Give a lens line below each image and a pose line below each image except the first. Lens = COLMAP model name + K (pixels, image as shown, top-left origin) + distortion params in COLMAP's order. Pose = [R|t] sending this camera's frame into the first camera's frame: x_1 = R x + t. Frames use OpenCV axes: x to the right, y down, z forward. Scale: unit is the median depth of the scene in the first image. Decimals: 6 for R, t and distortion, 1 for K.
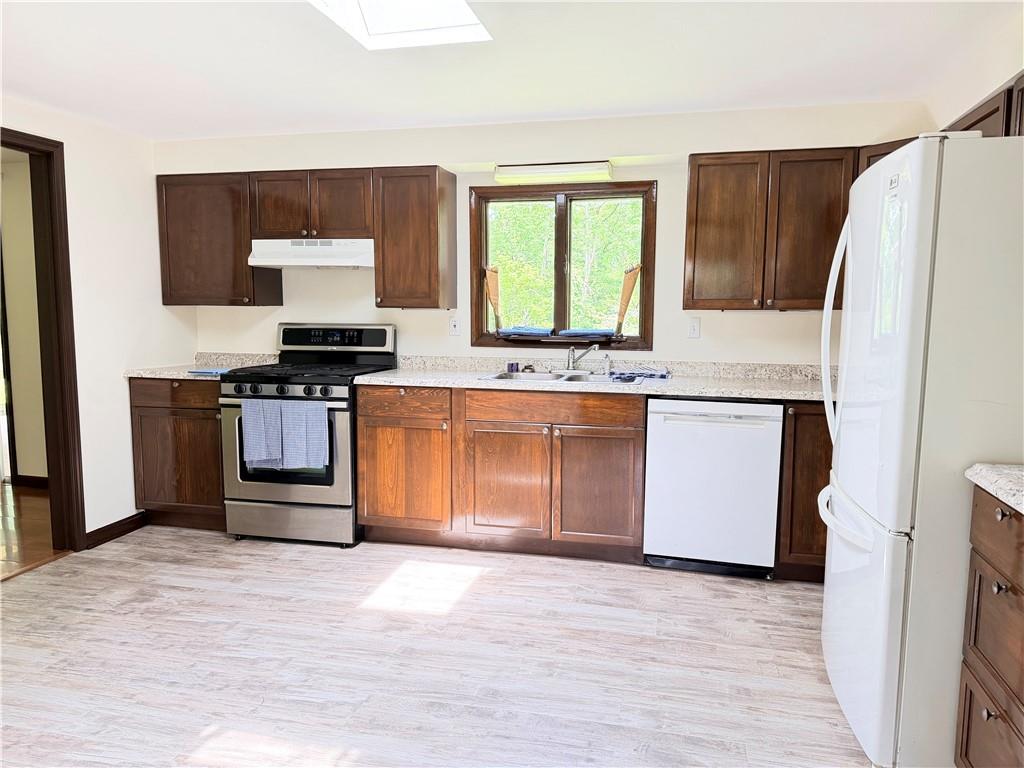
lens RADIAL K [[719.2, 0, 514.8], [0, 719.2, 380.4], [0, 0, 1]] dist [0.012848, -0.001756]
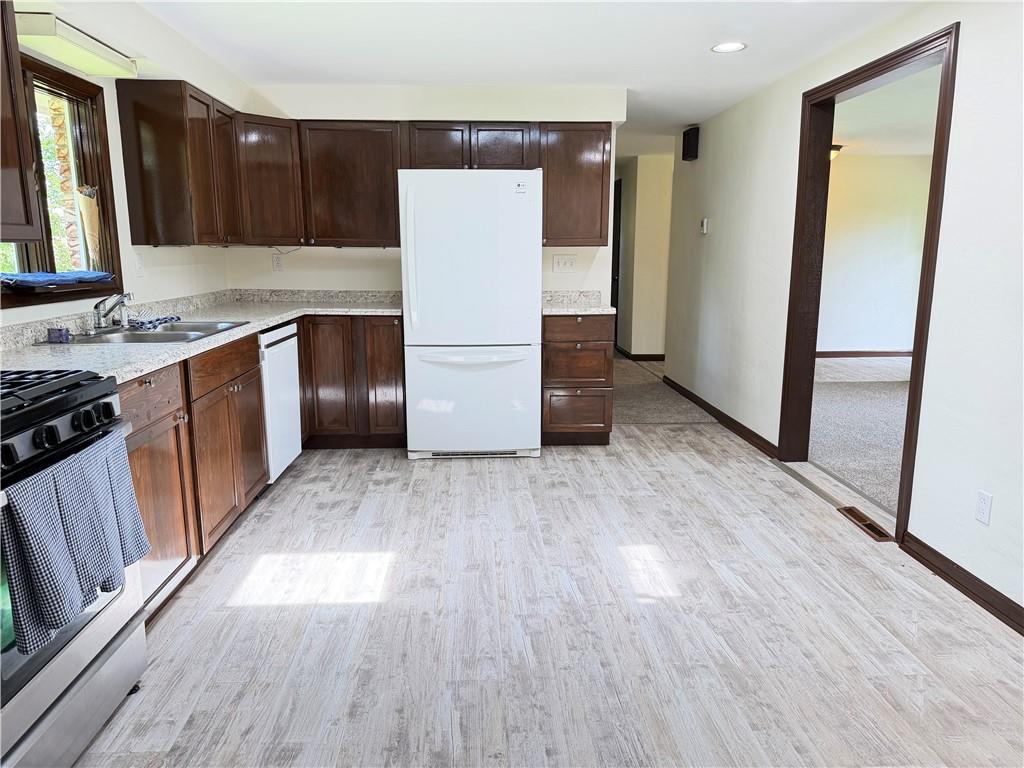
lens RADIAL K [[719.2, 0, 513.4], [0, 719.2, 386.1], [0, 0, 1]] dist [0.012848, -0.001756]
pose [[-0.280780, -0.183033, 0.942158, -1.034797], [0.111530, 0.968775, 0.221442, -0.101109], [-0.953270, 0.167255, -0.251599, 1.086466]]
